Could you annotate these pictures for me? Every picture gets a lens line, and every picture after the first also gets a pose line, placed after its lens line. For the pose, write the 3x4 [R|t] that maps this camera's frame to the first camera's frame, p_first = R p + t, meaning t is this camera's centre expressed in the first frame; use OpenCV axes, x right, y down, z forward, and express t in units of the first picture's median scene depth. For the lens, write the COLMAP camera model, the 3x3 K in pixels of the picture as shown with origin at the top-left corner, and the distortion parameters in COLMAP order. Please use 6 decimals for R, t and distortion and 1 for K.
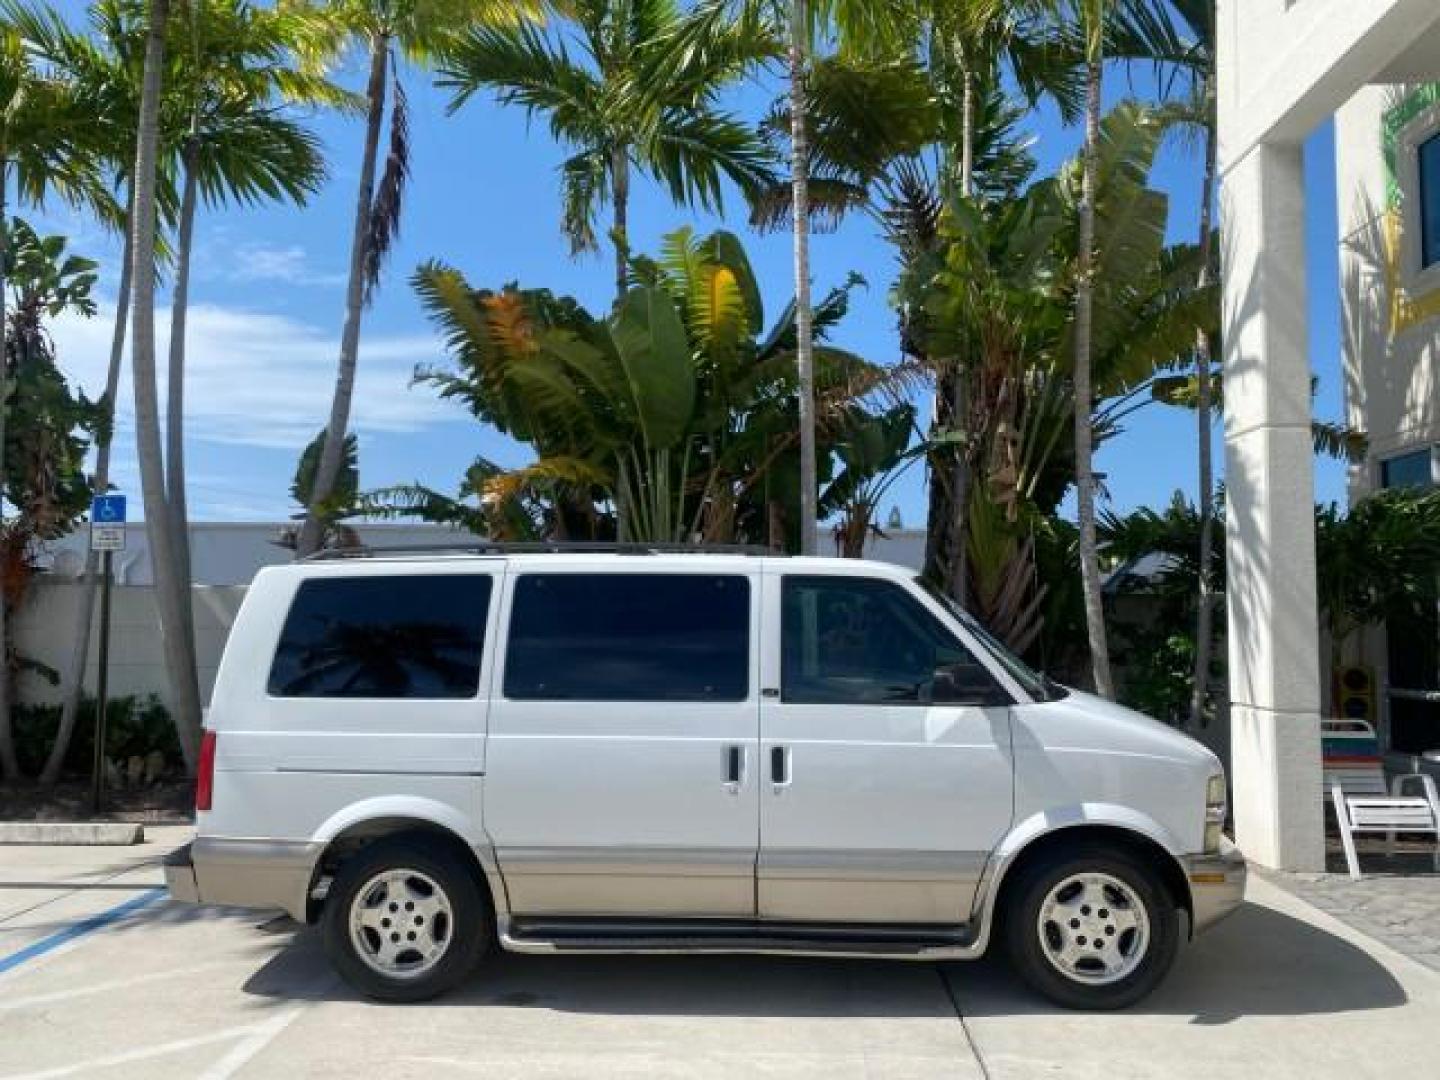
lens RADIAL K [[1112.4, 0, 717.8], [0, 1112.4, 533.0], [0, 0, 1]] dist [0.001927, -0.004533]
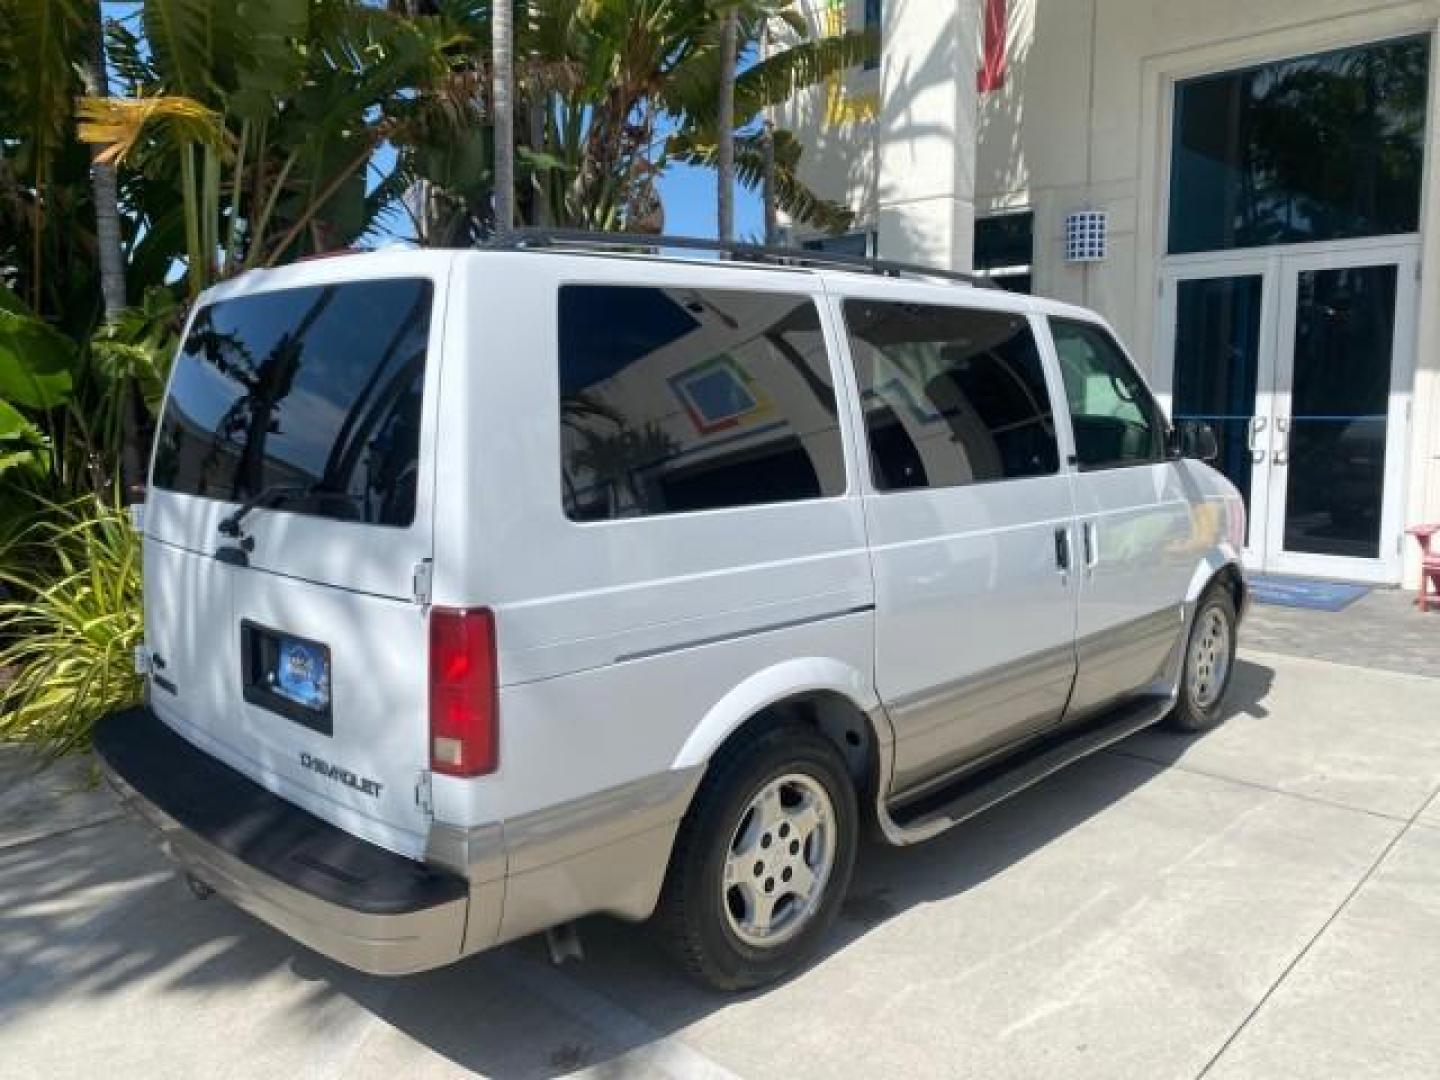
lens RADIAL K [[1109.5, 0, 713.7], [0, 1109.5, 524.2], [0, 0, 1]] dist [0.008001, -0.003221]
pose [[0.663152, -0.096690, 0.742213, -0.359605], [-0.050335, 0.983615, 0.173112, 0.029743], [-0.746790, -0.152158, 0.647419, 0.314999]]
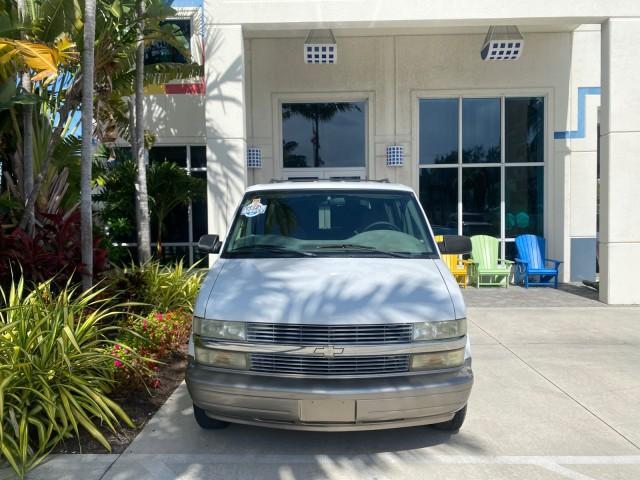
lens RADIAL K [[491.5, 0, 320.5], [0, 491.5, 236.0], [0, 0, 1]] dist [0.007610, -0.006434]
pose [[-0.026770, -0.045081, 0.998625, -0.494083], [-0.067312, 0.996797, 0.043194, 0.049916], [-0.997373, -0.066063, -0.029719, 0.618561]]
